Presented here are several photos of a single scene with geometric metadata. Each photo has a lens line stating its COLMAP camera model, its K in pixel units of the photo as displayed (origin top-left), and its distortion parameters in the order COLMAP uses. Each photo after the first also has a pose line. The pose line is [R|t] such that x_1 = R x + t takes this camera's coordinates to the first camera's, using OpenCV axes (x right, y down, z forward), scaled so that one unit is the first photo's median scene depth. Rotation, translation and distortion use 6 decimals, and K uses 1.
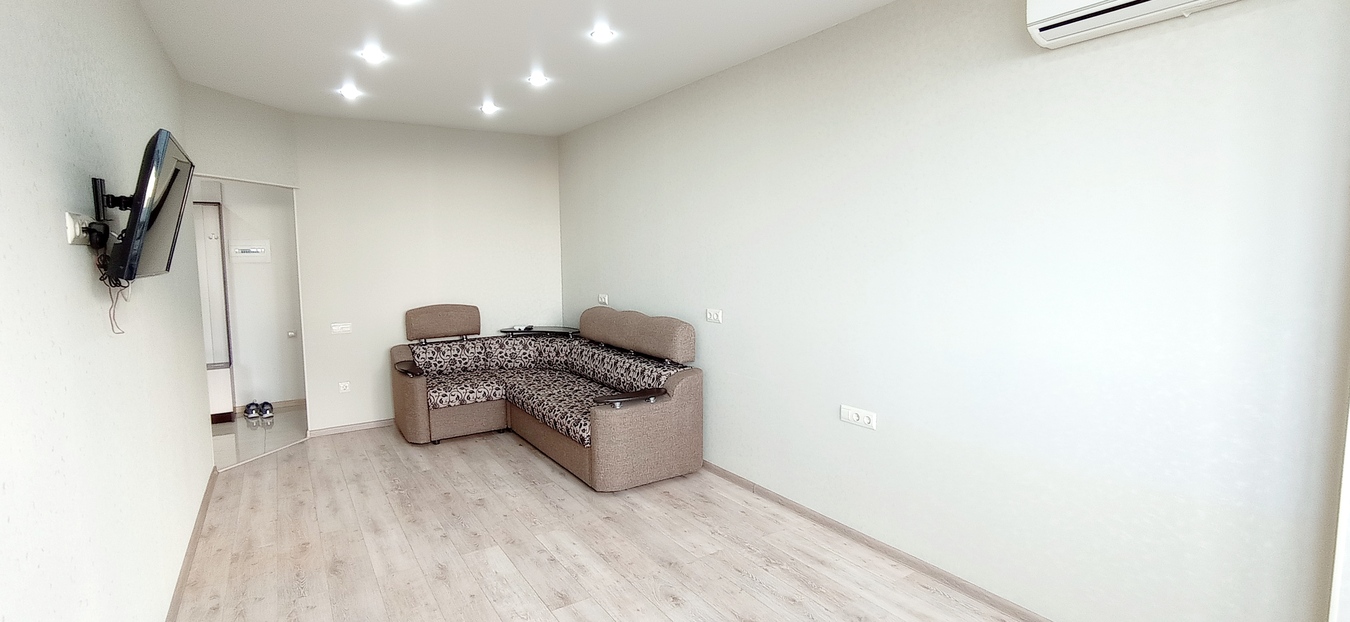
lens RADIAL K [[616.8, 0, 695.3], [0, 616.8, 305.9], [0, 0, 1]] dist [-0.020386, 0.000854]
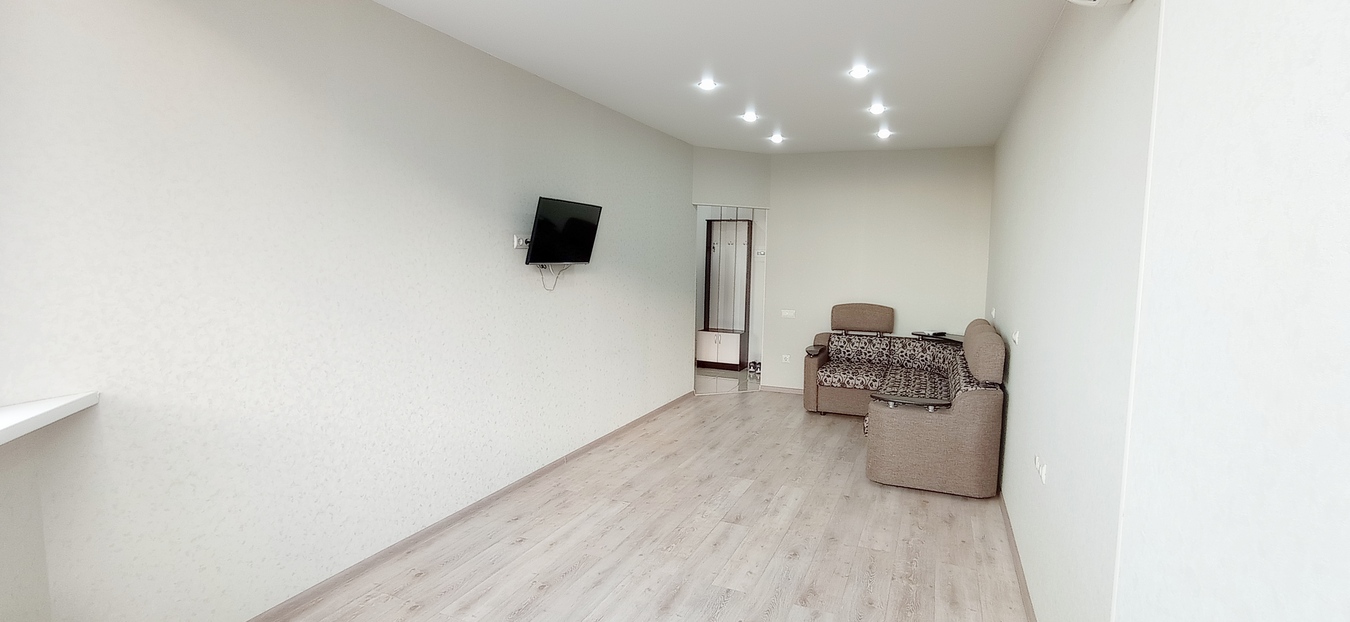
lens RADIAL K [[621.5, 0, 684.2], [0, 621.5, 306.3], [0, 0, 1]] dist [-0.038215, 0.021421]
pose [[0.541333, 0.088181, -0.836171, 0.562552], [-0.098251, 0.994306, 0.041251, -0.017582], [0.835048, 0.059824, 0.546915, 0.103411]]
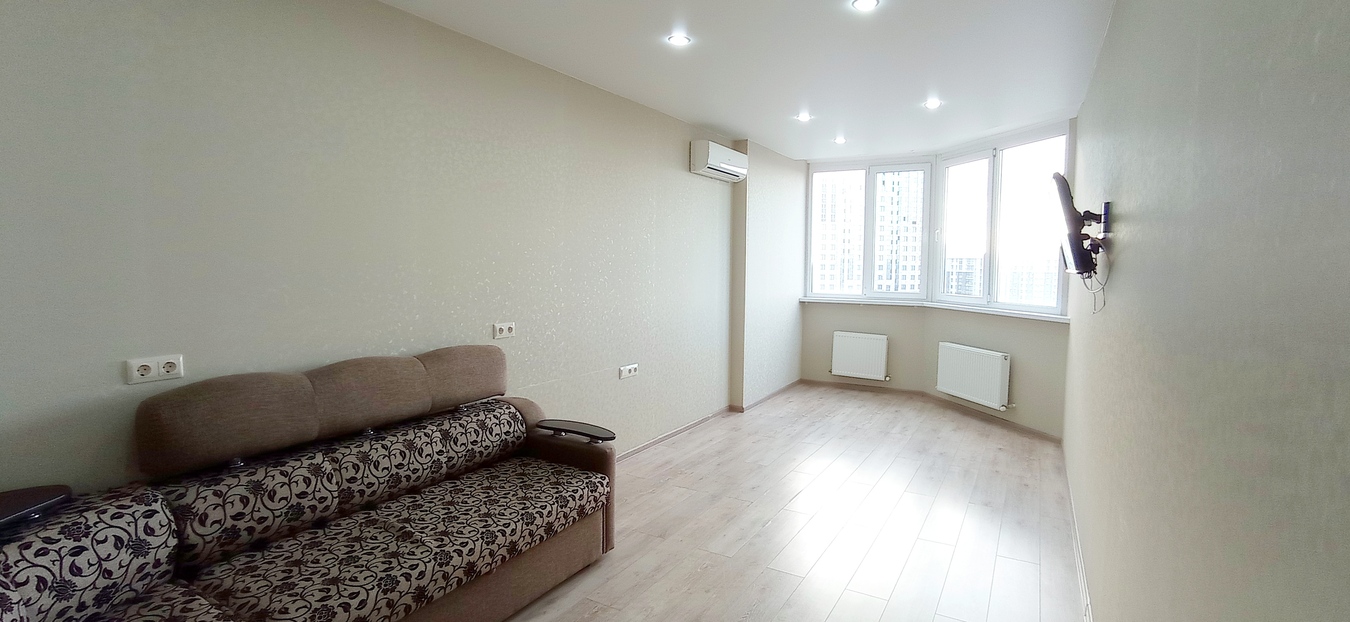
lens RADIAL K [[616.8, 0, 695.3], [0, 616.8, 305.9], [0, 0, 1]] dist [-0.020386, 0.000854]
pose [[-0.442377, -0.057966, 0.894954, -0.907390], [0.073685, 0.992186, 0.100686, -0.088611], [-0.893797, 0.110485, -0.434649, 1.217521]]
